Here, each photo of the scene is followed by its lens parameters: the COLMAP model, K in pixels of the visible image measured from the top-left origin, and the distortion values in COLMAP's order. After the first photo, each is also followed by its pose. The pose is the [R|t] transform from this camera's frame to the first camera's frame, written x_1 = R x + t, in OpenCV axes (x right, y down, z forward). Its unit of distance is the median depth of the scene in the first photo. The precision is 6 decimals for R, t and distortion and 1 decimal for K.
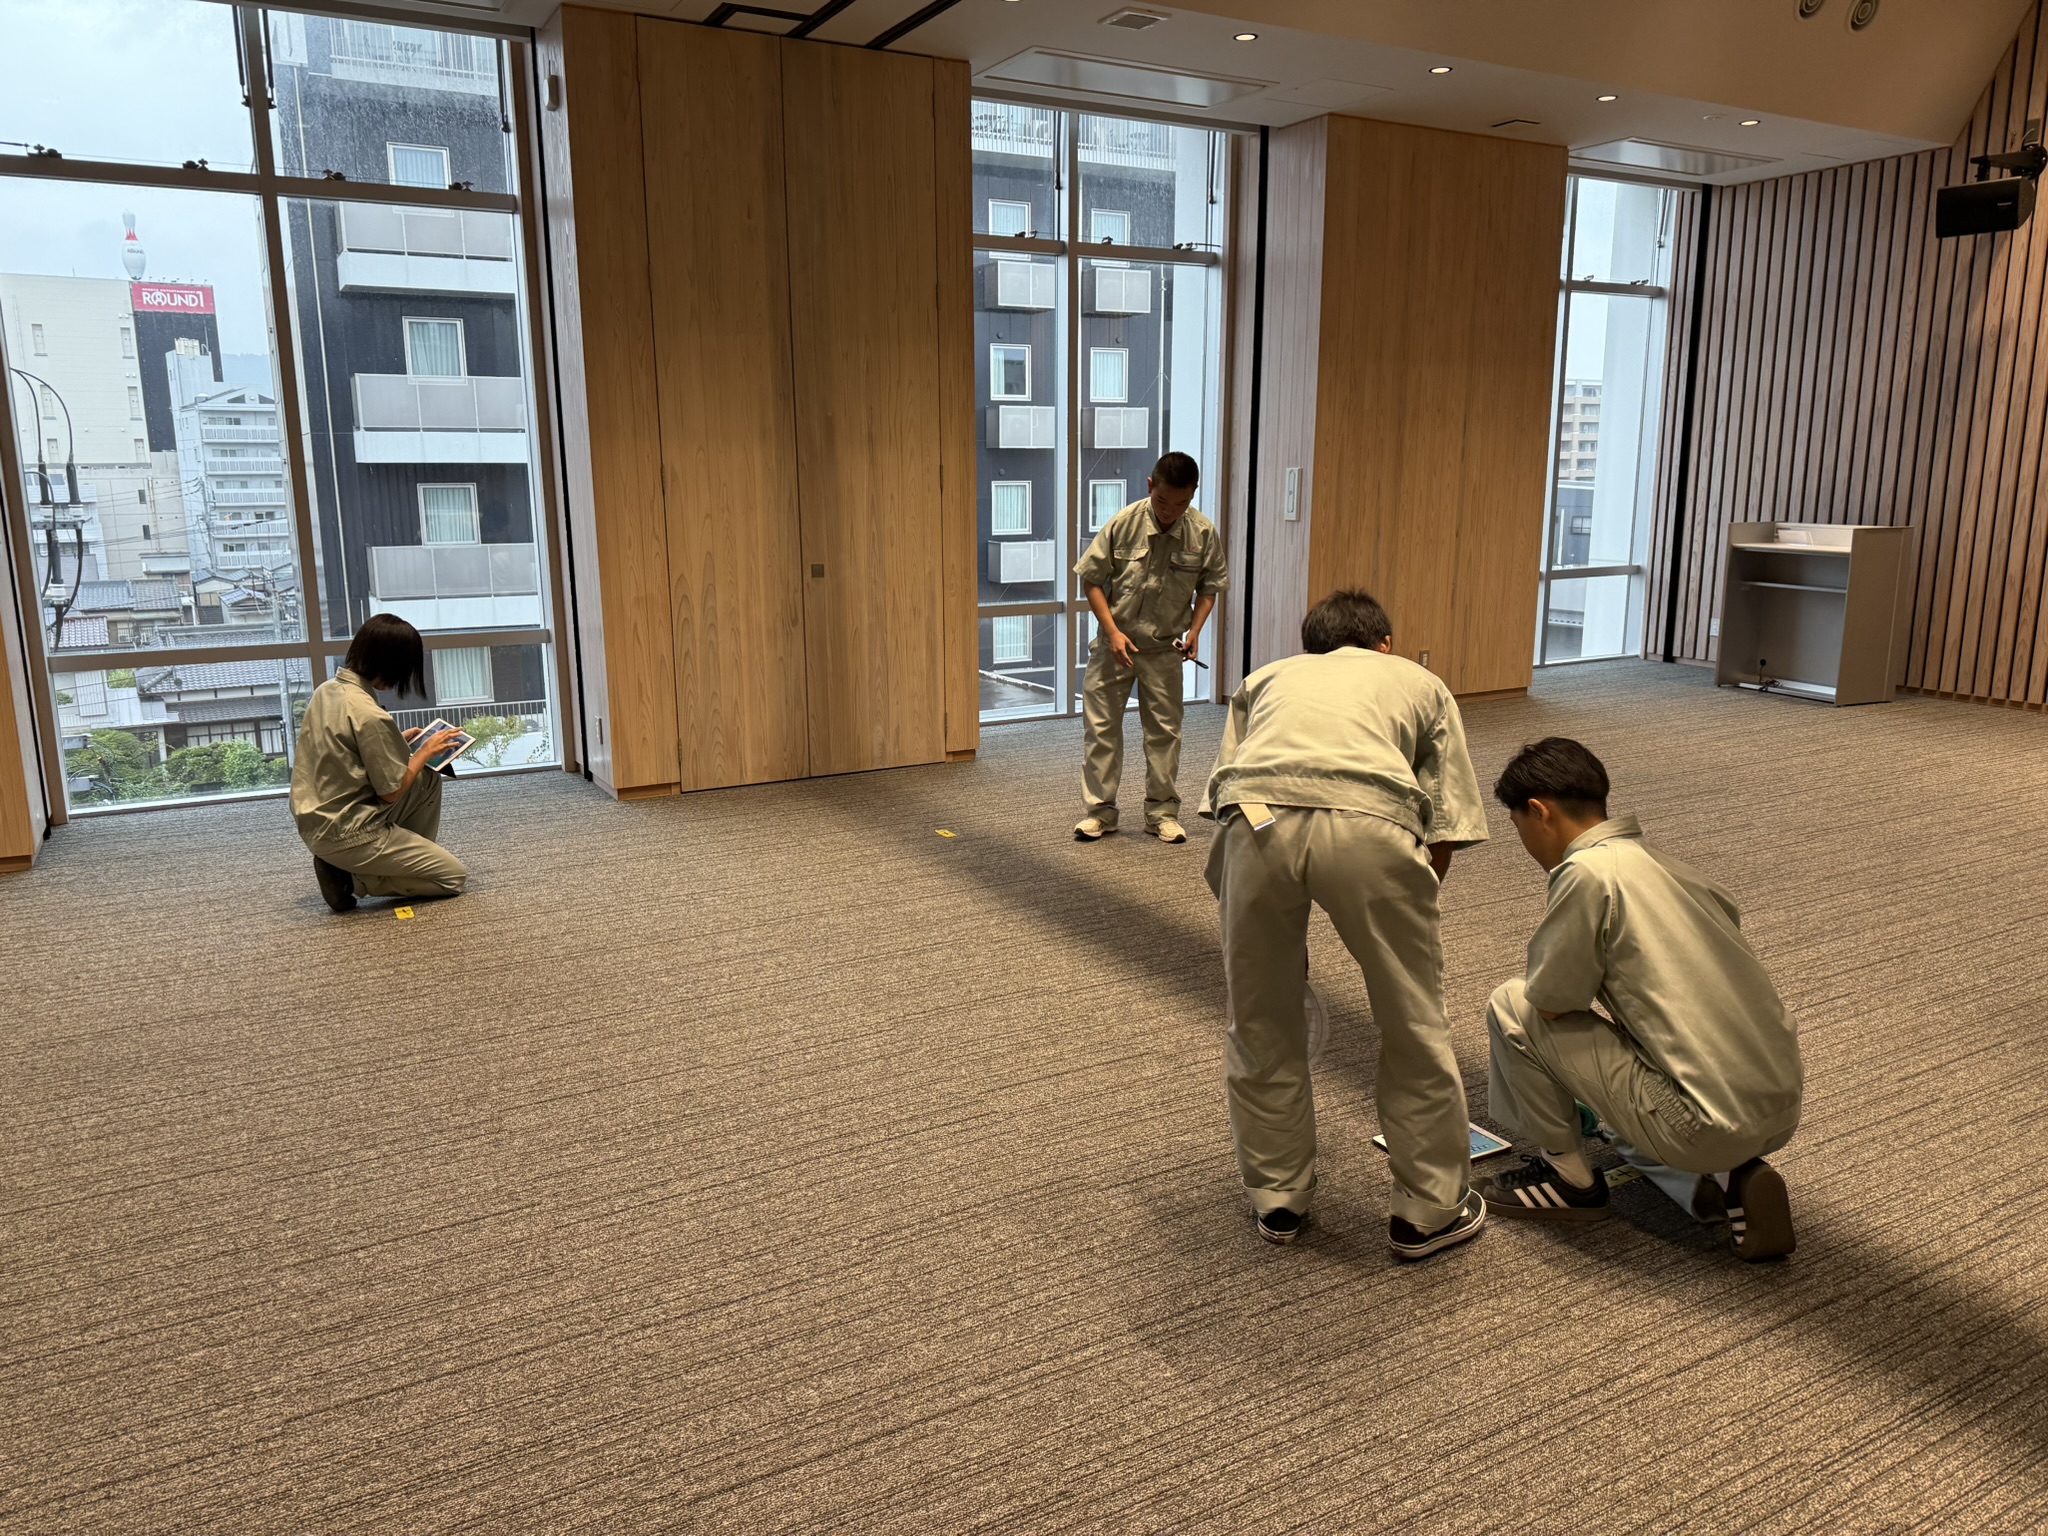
lens RADIAL K [[1436.5, 0, 1024.0], [0, 1436.5, 768.0], [0, 0, 1]] dist [-0.001963, -0.000208]
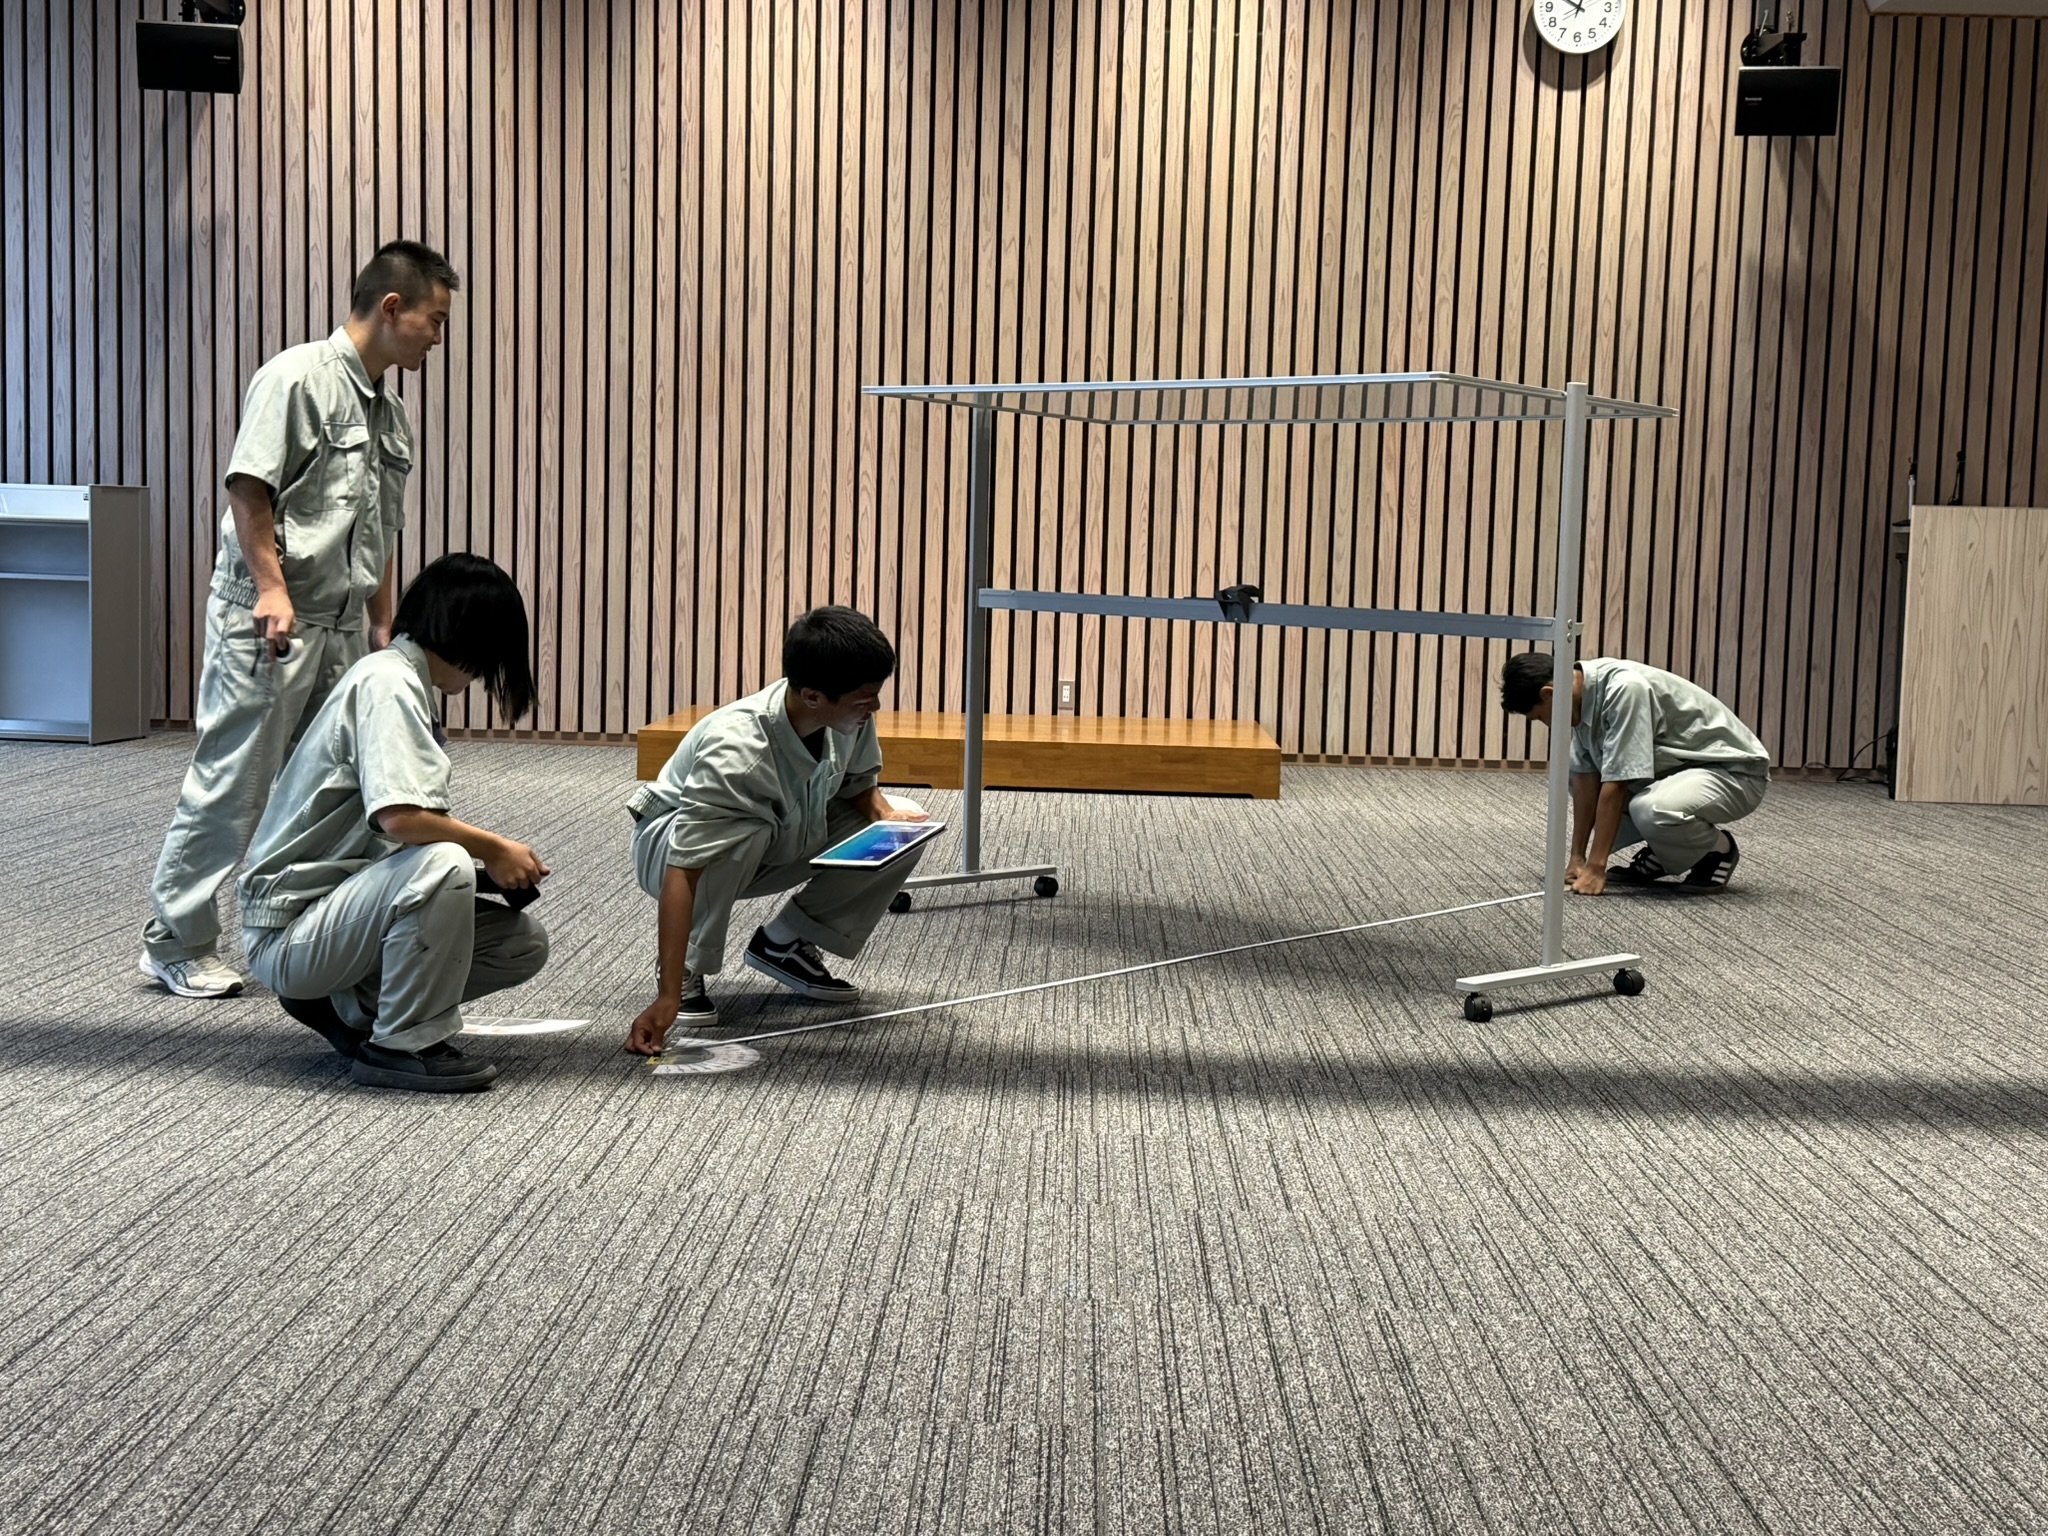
lens RADIAL K [[2702.9, 0, 1024.0], [0, 2702.9, 768.0], [0, 0, 1]] dist [0.023177, 0.035505]
pose [[0.507502, -0.060879, 0.859497, -0.332008], [0.153266, 0.987972, -0.020519, 0.064563], [-0.847910, 0.142145, 0.510729, -0.024961]]
